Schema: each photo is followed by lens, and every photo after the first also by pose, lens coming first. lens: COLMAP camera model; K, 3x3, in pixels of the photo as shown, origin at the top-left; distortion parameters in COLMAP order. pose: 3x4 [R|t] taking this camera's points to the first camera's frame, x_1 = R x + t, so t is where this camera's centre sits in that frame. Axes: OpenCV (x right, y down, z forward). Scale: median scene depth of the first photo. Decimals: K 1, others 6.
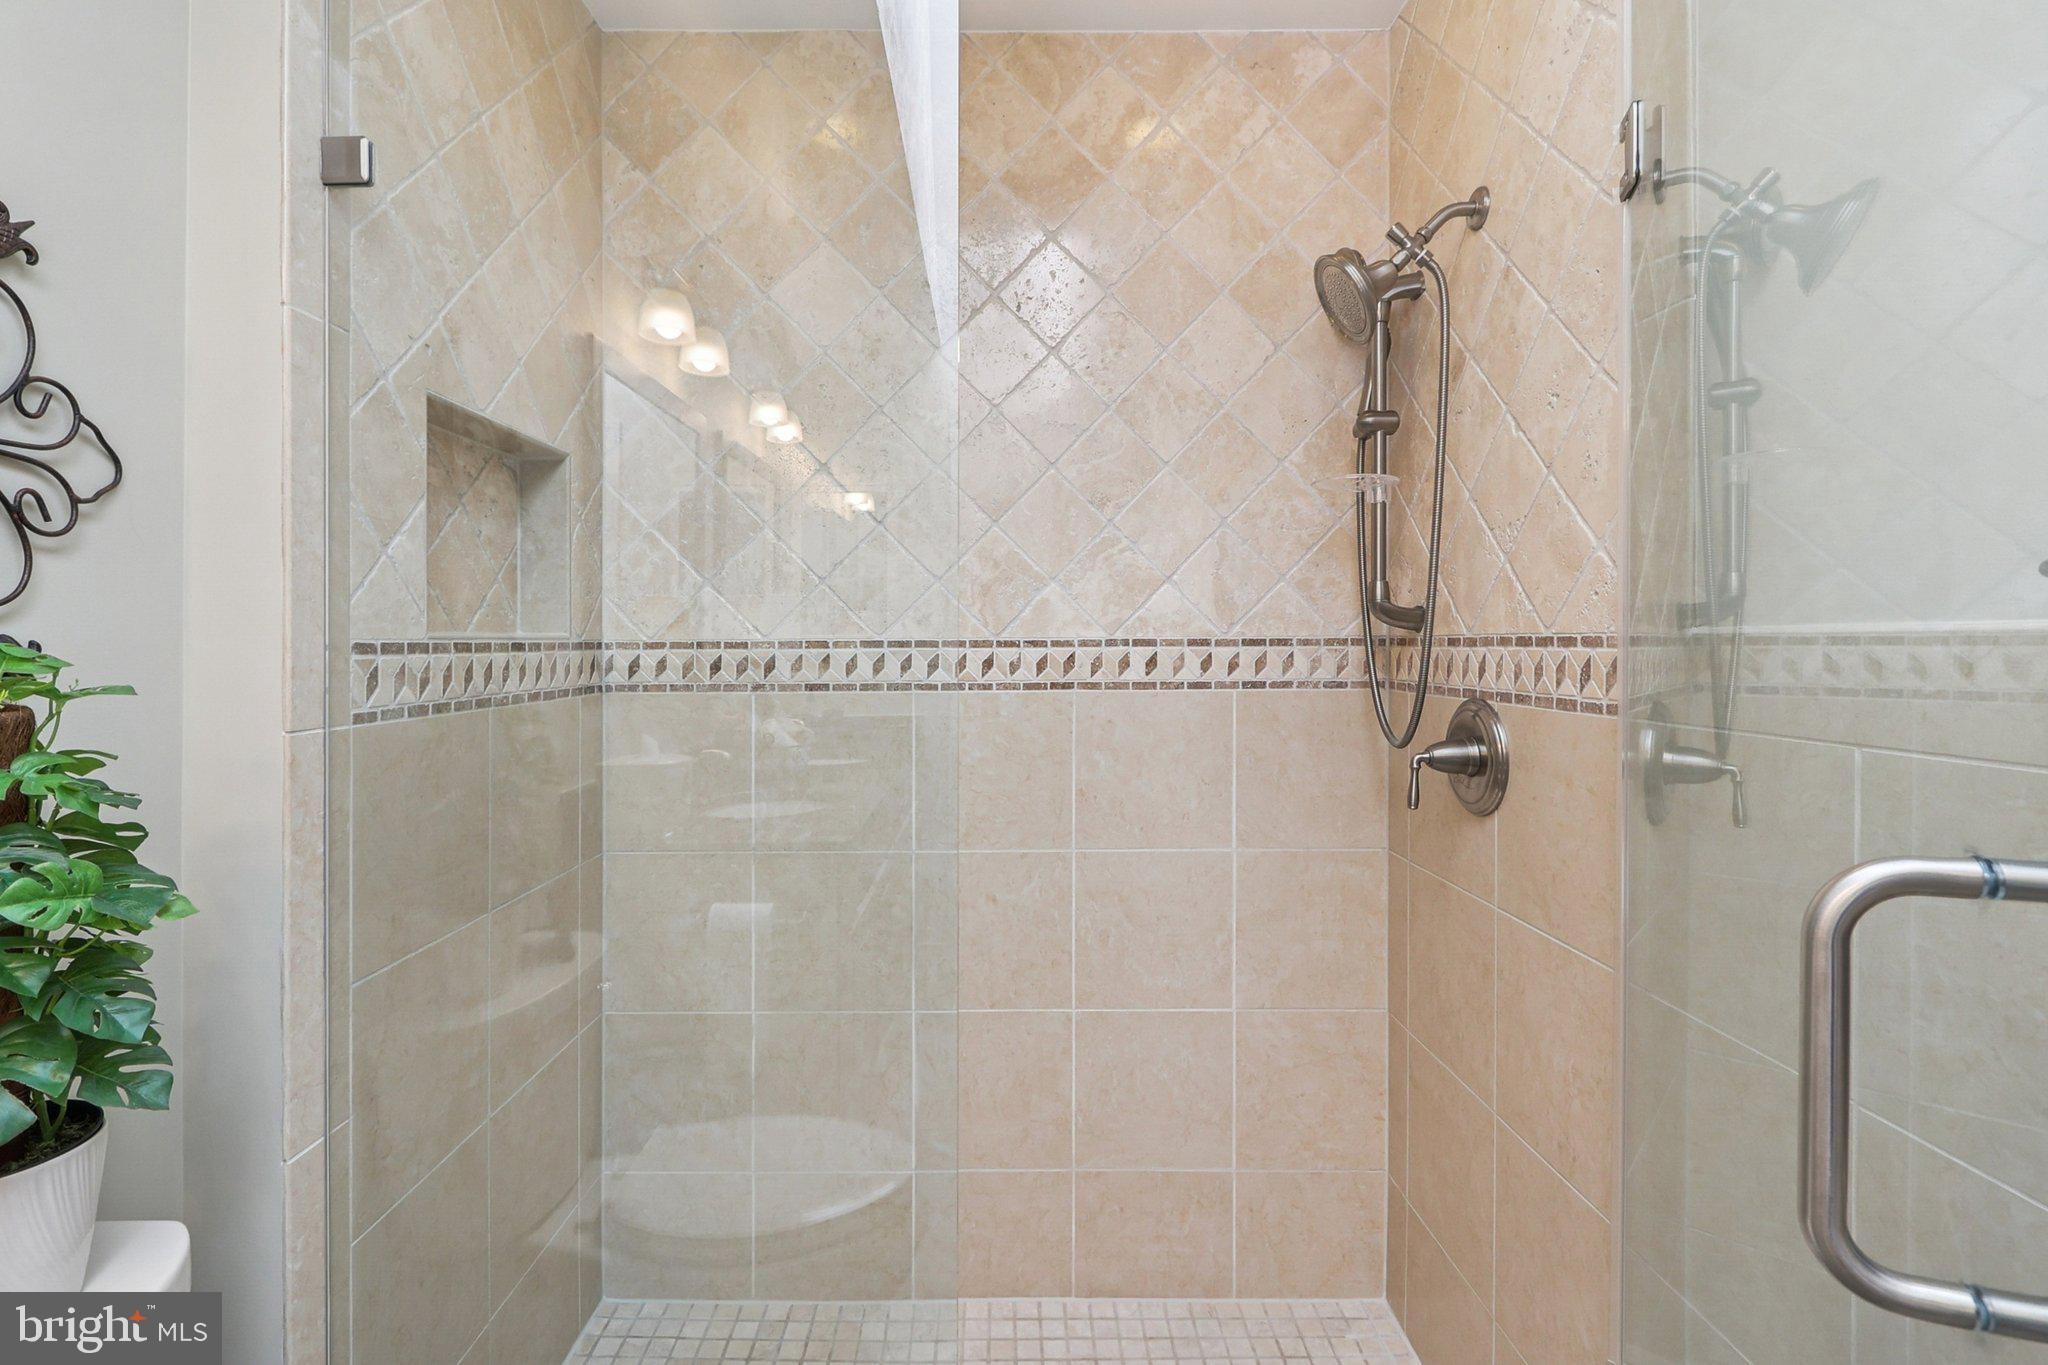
lens RADIAL K [[942.8, 0, 1010.6], [0, 942.8, 636.7], [0, 0, 1]] dist [0.002061, -0.002046]
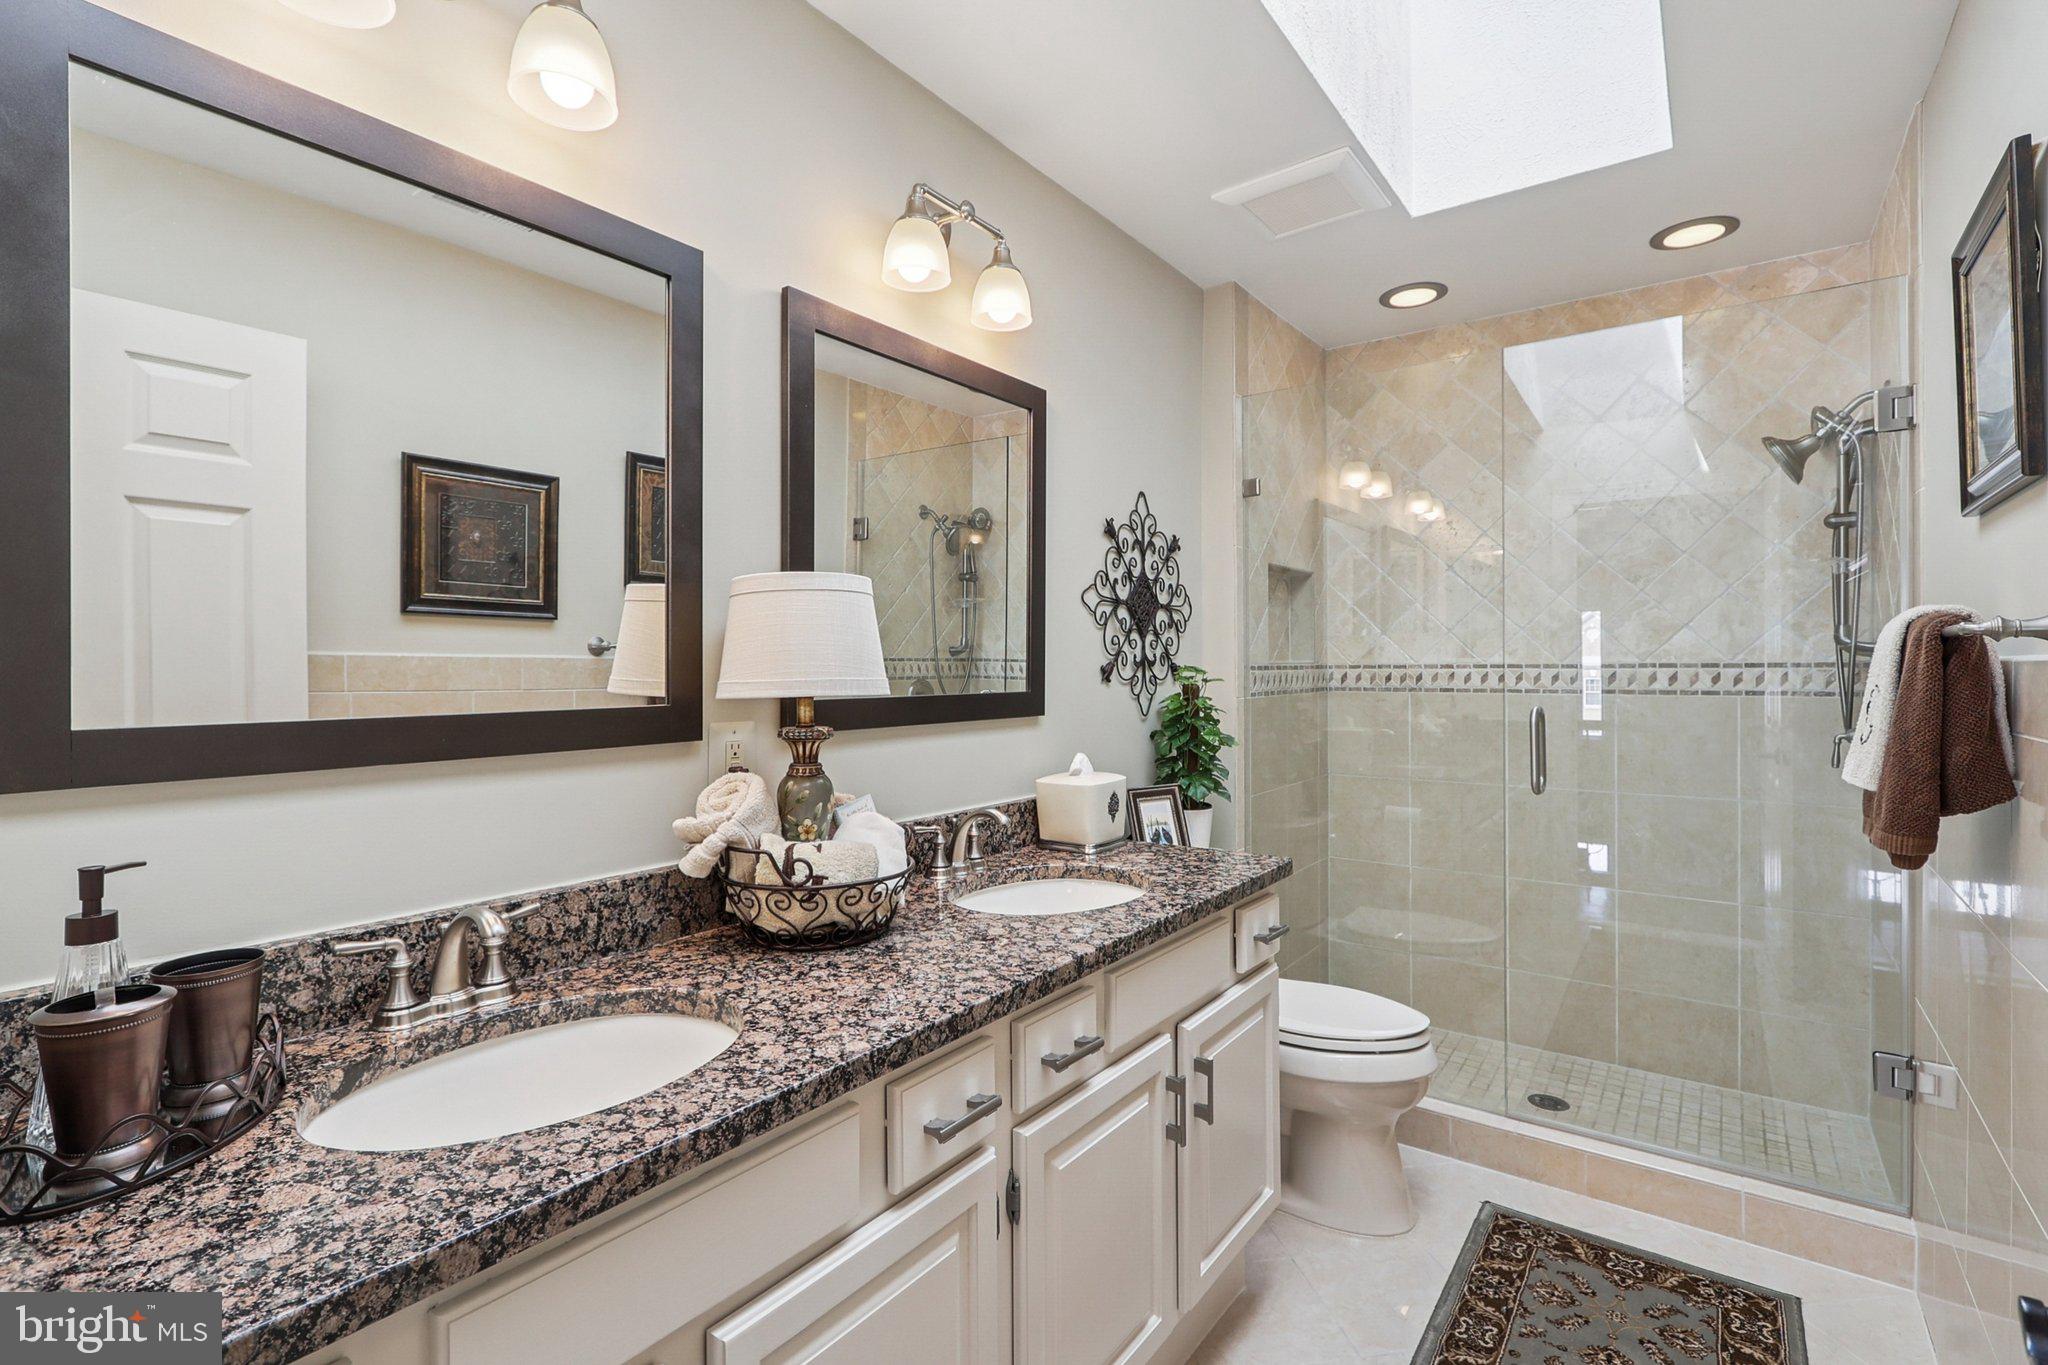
lens RADIAL K [[942.8, 0, 1003.0], [0, 942.8, 658.3], [0, 0, 1]] dist [0.002061, -0.002046]
pose [[0.783286, -0.004529, -0.621645, 0.252468], [0.004017, 0.999989, -0.002224, -0.006837], [0.621648, -0.000755, 0.783296, -0.945803]]
